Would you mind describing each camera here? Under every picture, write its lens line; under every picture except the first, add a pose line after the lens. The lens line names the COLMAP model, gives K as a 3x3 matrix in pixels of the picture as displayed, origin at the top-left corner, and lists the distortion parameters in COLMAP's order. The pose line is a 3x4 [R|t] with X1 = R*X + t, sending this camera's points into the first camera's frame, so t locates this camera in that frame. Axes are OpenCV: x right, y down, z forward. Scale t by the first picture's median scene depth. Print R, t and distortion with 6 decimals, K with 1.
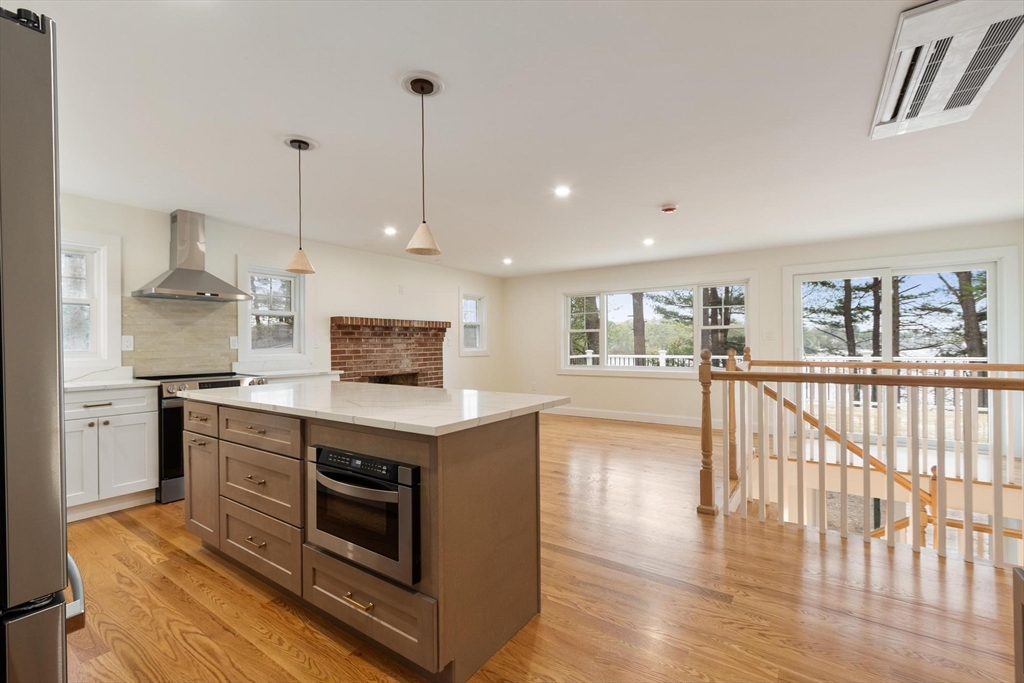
lens RADIAL K [[451.3, 0, 515.9], [0, 451.3, 344.4], [0, 0, 1]] dist [0.003319, -0.000674]
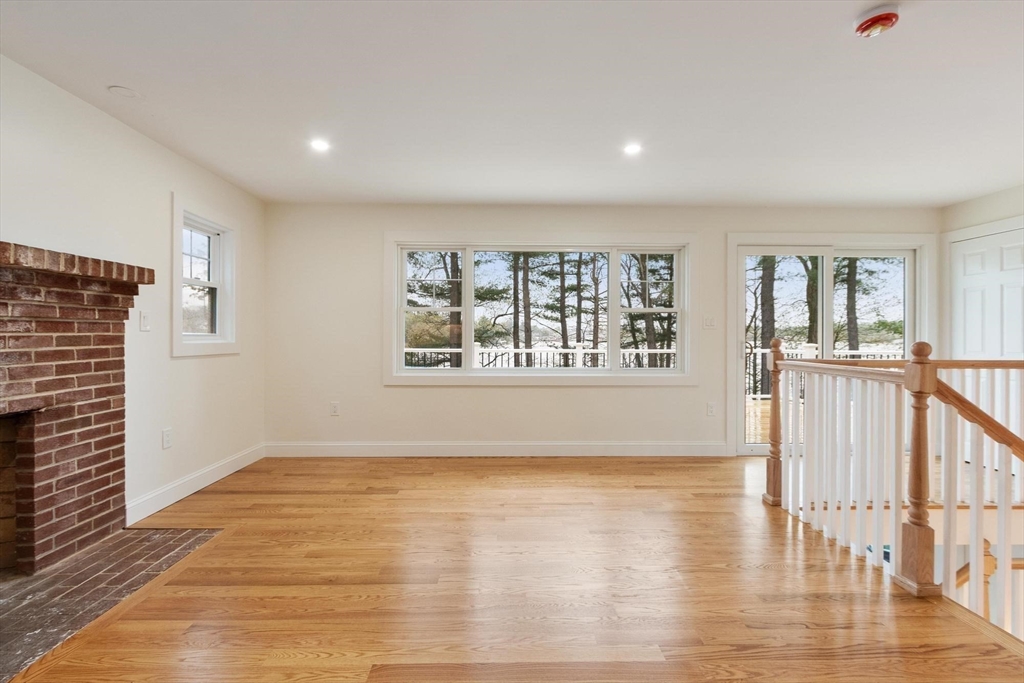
lens RADIAL K [[451.3, 0, 506.1], [0, 451.3, 335.9], [0, 0, 1]] dist [0.003319, -0.000674]
pose [[0.820657, 0.009875, 0.571336, -0.122154], [-0.009984, 0.999946, -0.002943, 0.005834], [-0.571334, -0.003289, 0.820711, 0.523507]]
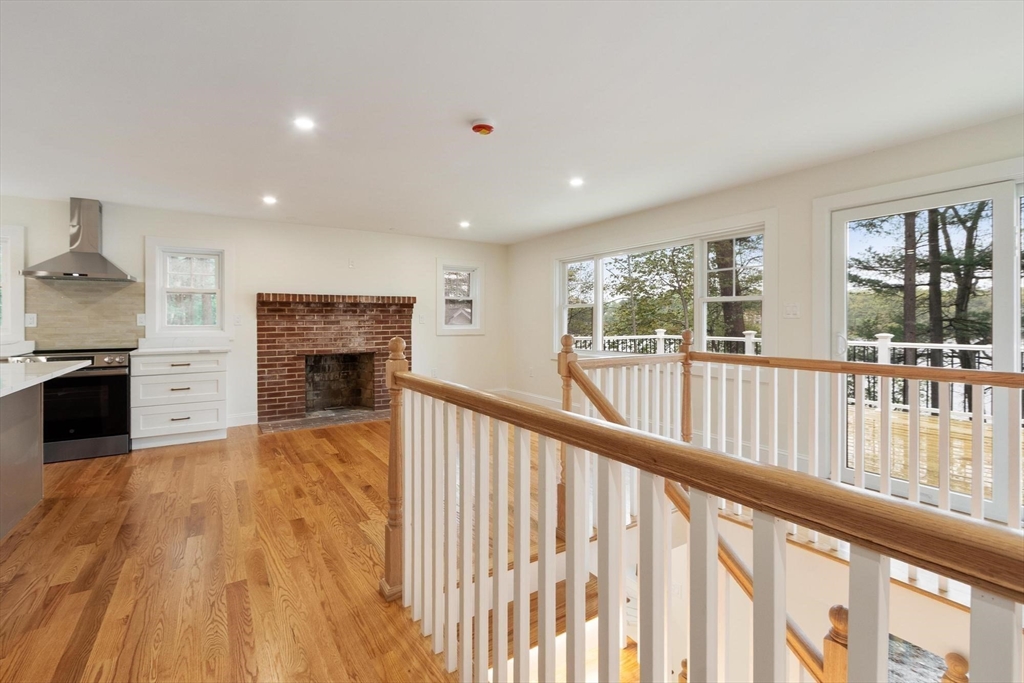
lens RADIAL K [[451.3, 0, 500.9], [0, 451.3, 323.3], [0, 0, 1]] dist [0.003319, -0.000674]
pose [[0.916213, 0.006532, -0.400639, 0.391414], [-0.004301, 0.999970, 0.006466, -0.003995], [0.400669, -0.004201, 0.916213, 0.245808]]
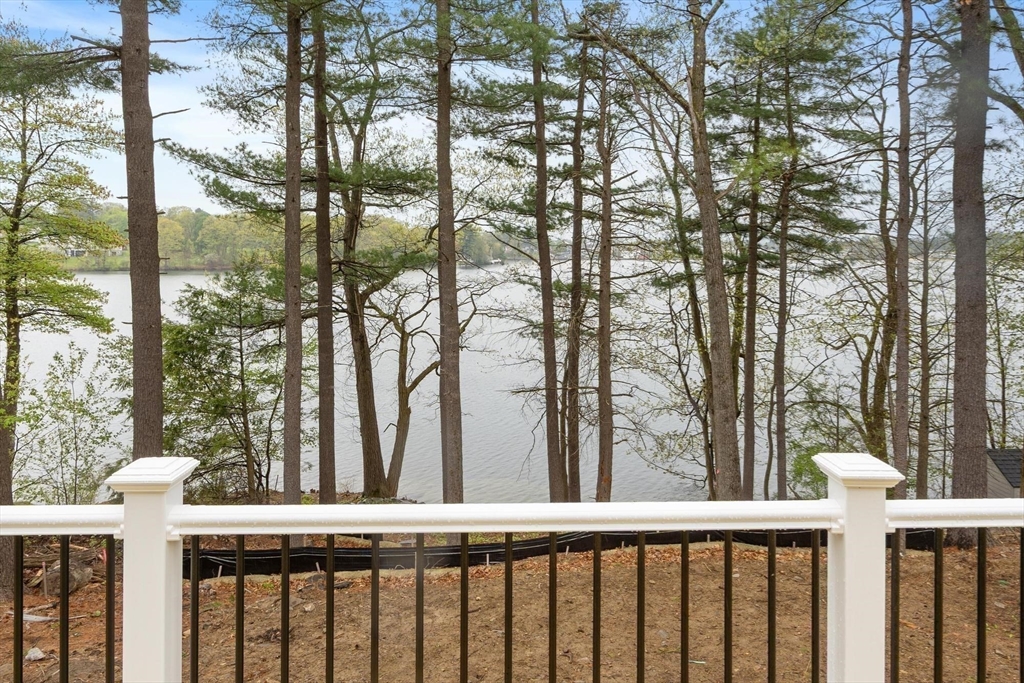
lens RADIAL K [[692.3, 0, 518.3], [0, 692.3, 250.7], [0, 0, 1]] dist [0.018254, 0.000280]
pose [[0.808475, 0.008386, 0.588470, 0.702820], [-0.006971, 0.999965, -0.004673, -0.061512], [-0.588489, -0.000324, 0.808505, 1.108479]]
